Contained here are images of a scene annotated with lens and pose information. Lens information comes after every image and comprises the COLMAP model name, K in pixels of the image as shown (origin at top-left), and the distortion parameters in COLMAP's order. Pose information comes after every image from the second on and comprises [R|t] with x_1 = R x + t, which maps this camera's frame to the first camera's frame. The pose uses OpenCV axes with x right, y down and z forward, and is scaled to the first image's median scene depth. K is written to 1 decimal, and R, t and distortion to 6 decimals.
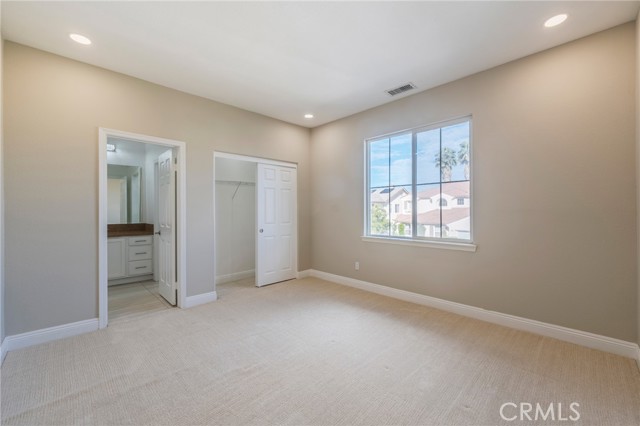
lens RADIAL K [[258.4, 0, 319.5], [0, 258.4, 211.9], [0, 0, 1]] dist [-0.001000, -0.000282]
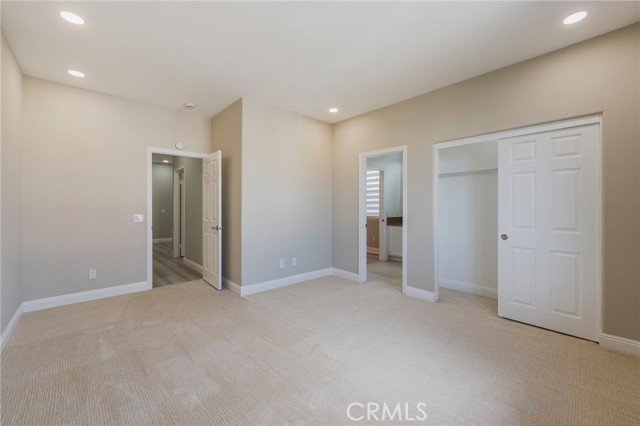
lens RADIAL K [[258.4, 0, 318.4], [0, 258.4, 208.4], [0, 0, 1]] dist [-0.001000, -0.000282]
pose [[-0.040712, 0.014598, -0.999064, 0.483645], [0.000149, 0.999893, 0.014604, -0.013286], [0.999171, 0.000446, -0.040709, 0.540651]]
